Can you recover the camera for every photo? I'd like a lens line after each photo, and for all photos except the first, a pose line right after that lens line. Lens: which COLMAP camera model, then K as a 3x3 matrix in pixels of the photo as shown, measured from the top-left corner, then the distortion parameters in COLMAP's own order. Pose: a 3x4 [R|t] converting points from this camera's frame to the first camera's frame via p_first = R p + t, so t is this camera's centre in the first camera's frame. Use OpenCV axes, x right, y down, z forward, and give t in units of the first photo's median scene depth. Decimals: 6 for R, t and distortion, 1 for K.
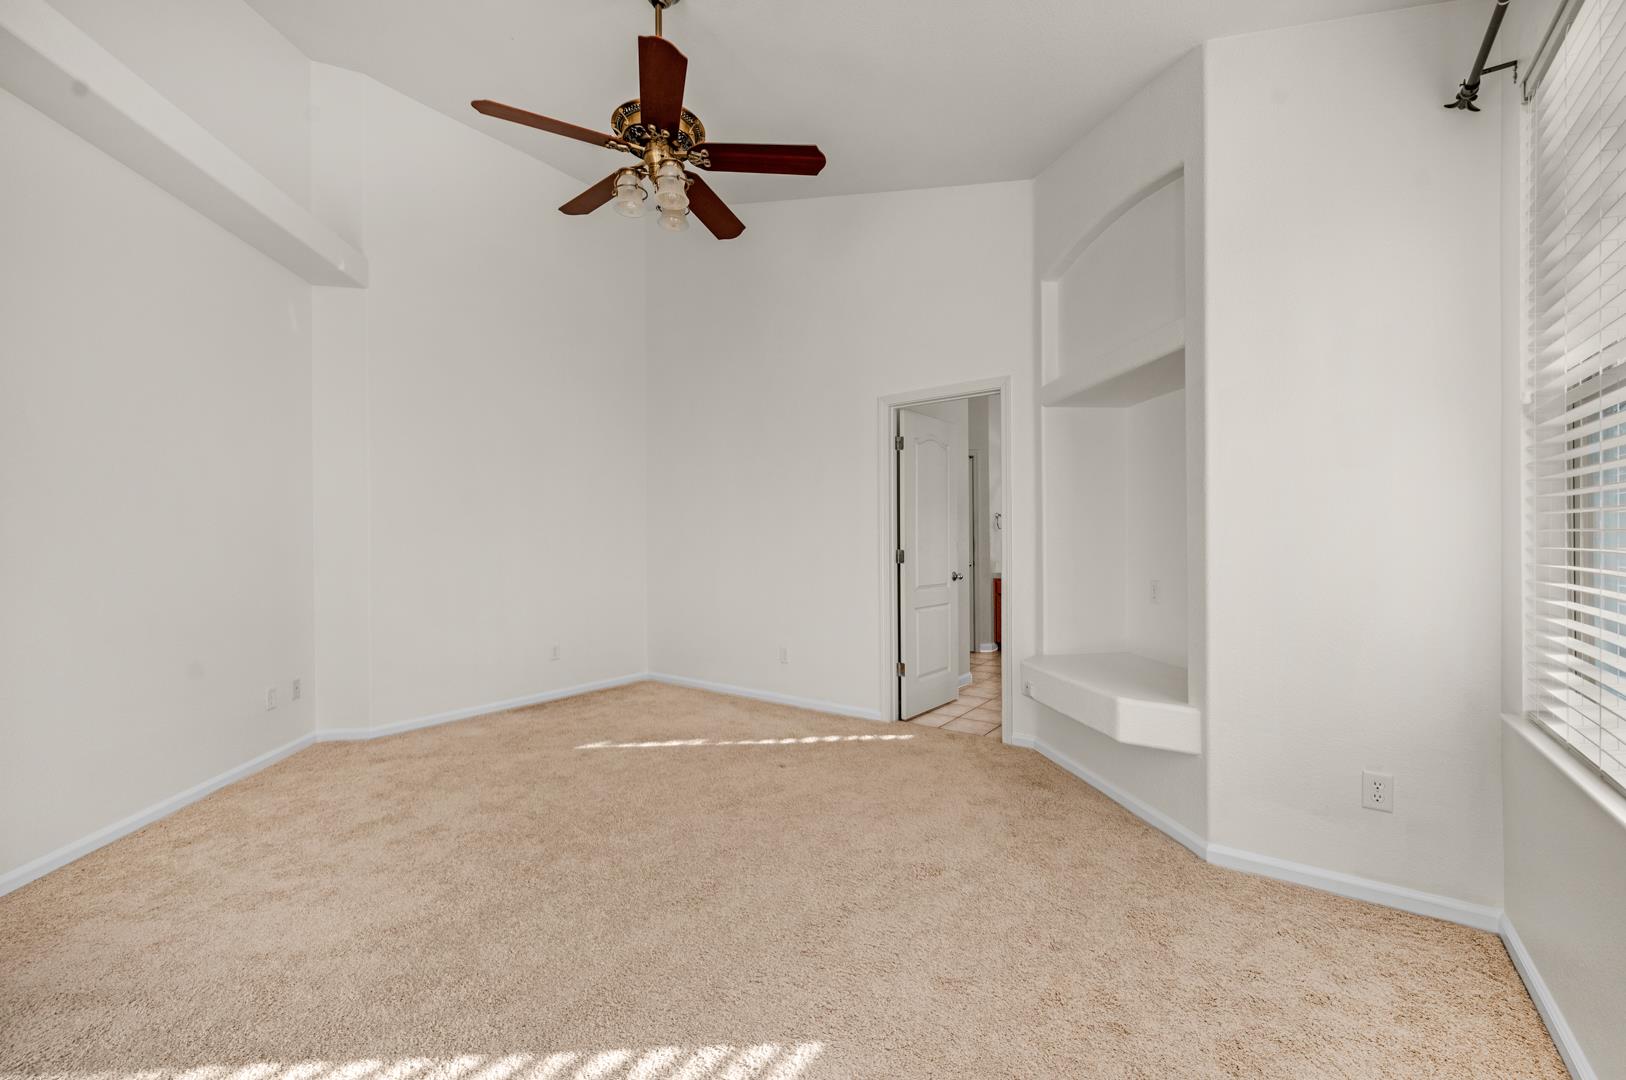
lens RADIAL K [[660.1, 0, 813.0], [0, 660.1, 540.0], [0, 0, 1]] dist [-0.002180, -0.000636]
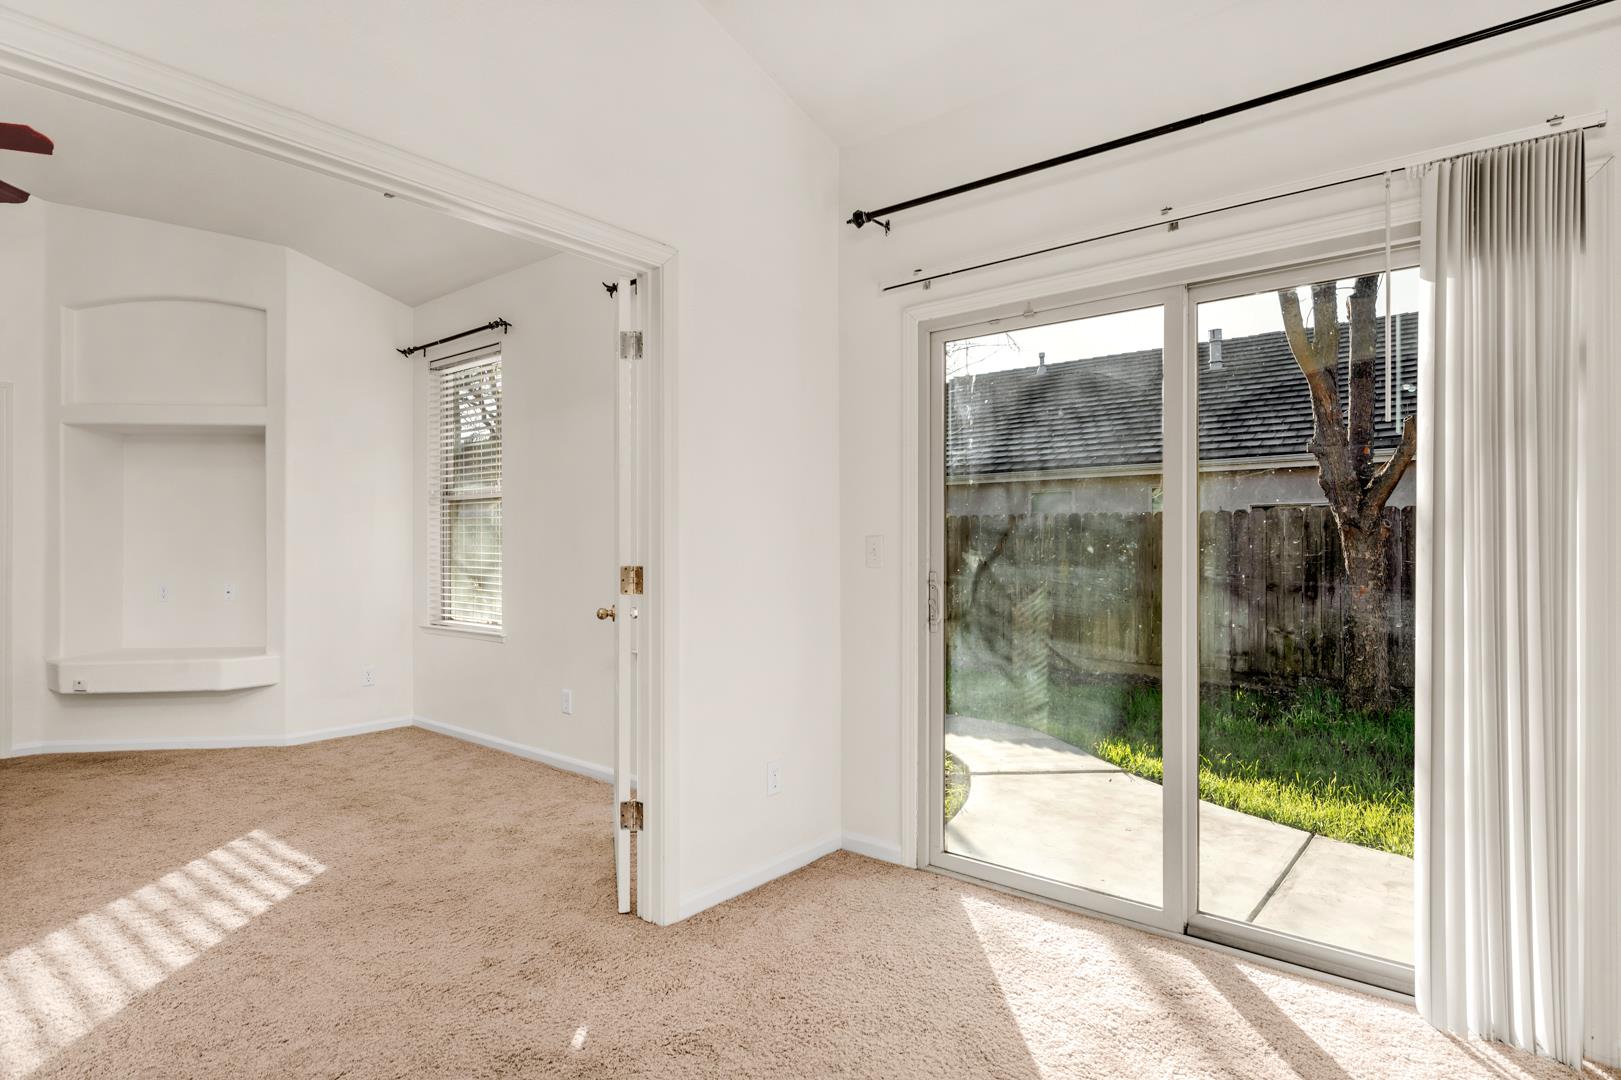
lens RADIAL K [[827.8, 0, 818.3], [0, 827.8, 543.3], [0, 0, 1]] dist [-0.001173, -0.000365]
pose [[0.039756, 0.010569, 0.999154, -1.067878], [0.000731, 0.999943, -0.010607, 0.004146], [-0.999209, 0.001152, 0.039746, -0.310166]]
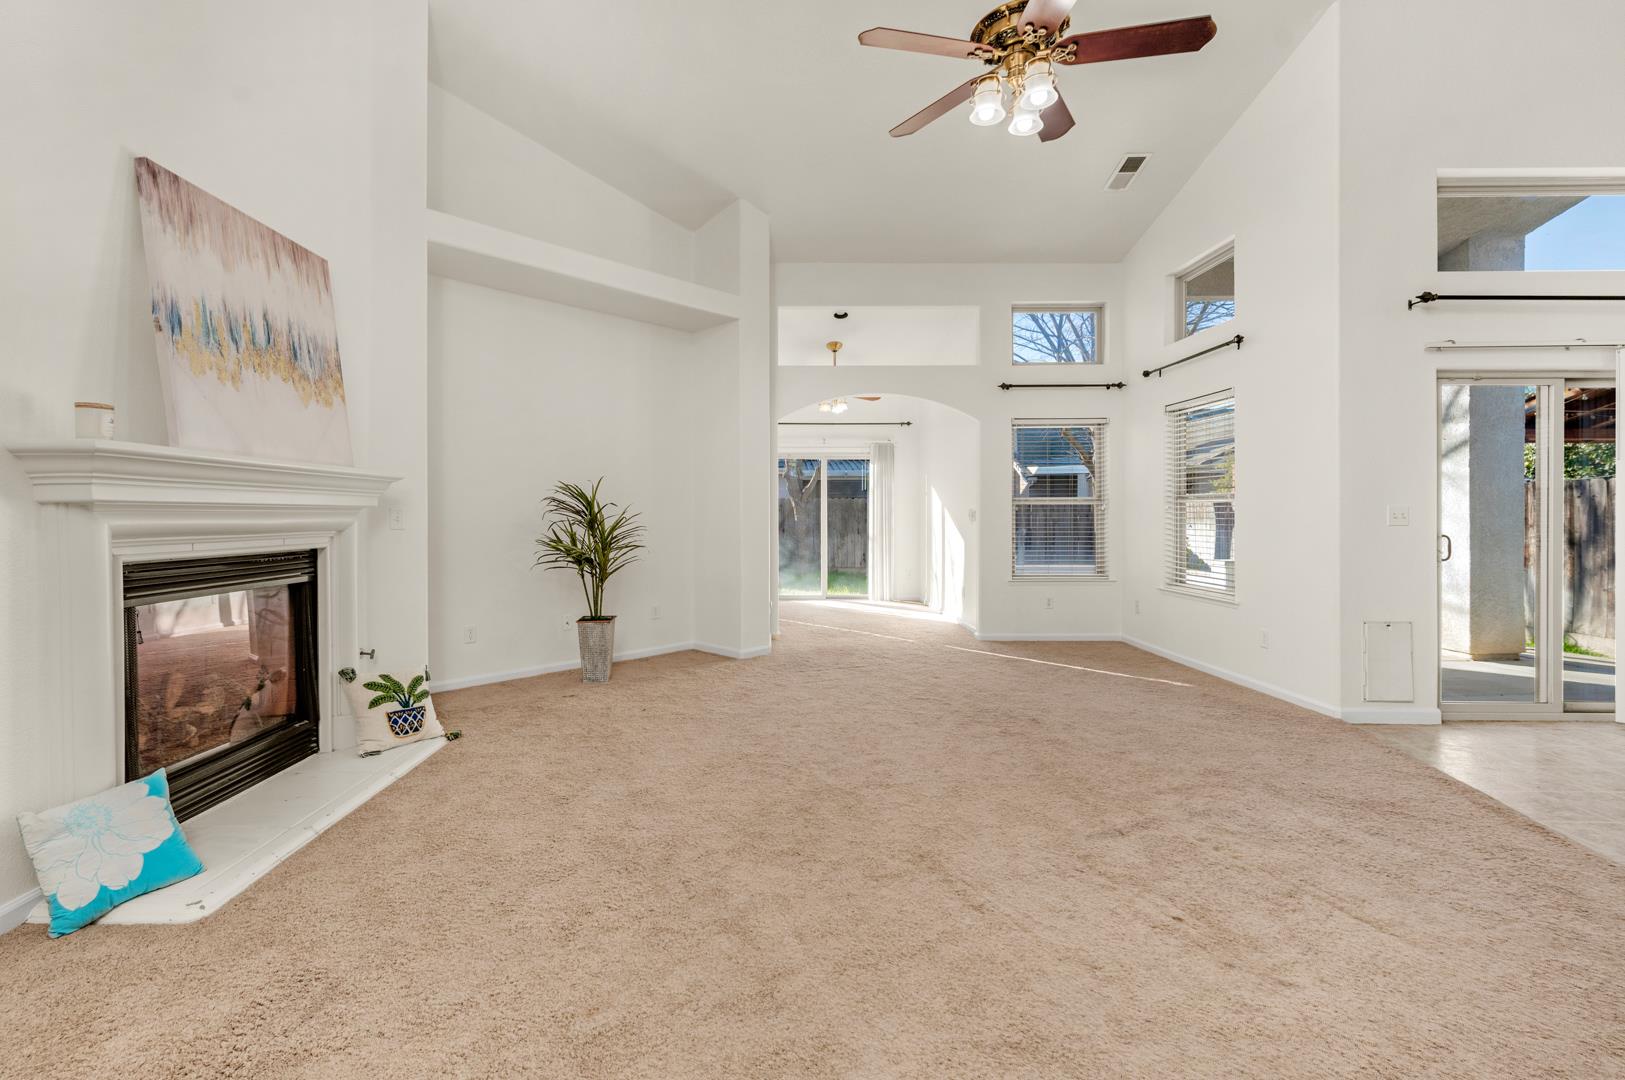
lens RADIAL K [[710.6, 0, 773.5], [0, 710.6, 518.8], [0, 0, 1]] dist [-0.000951, -0.000485]
pose [[-0.606534, 0.003038, 0.795052, -2.563121], [0.005610, 0.999984, 0.000459, 0.019460], [-0.795038, 0.004738, -0.606541, 1.420682]]
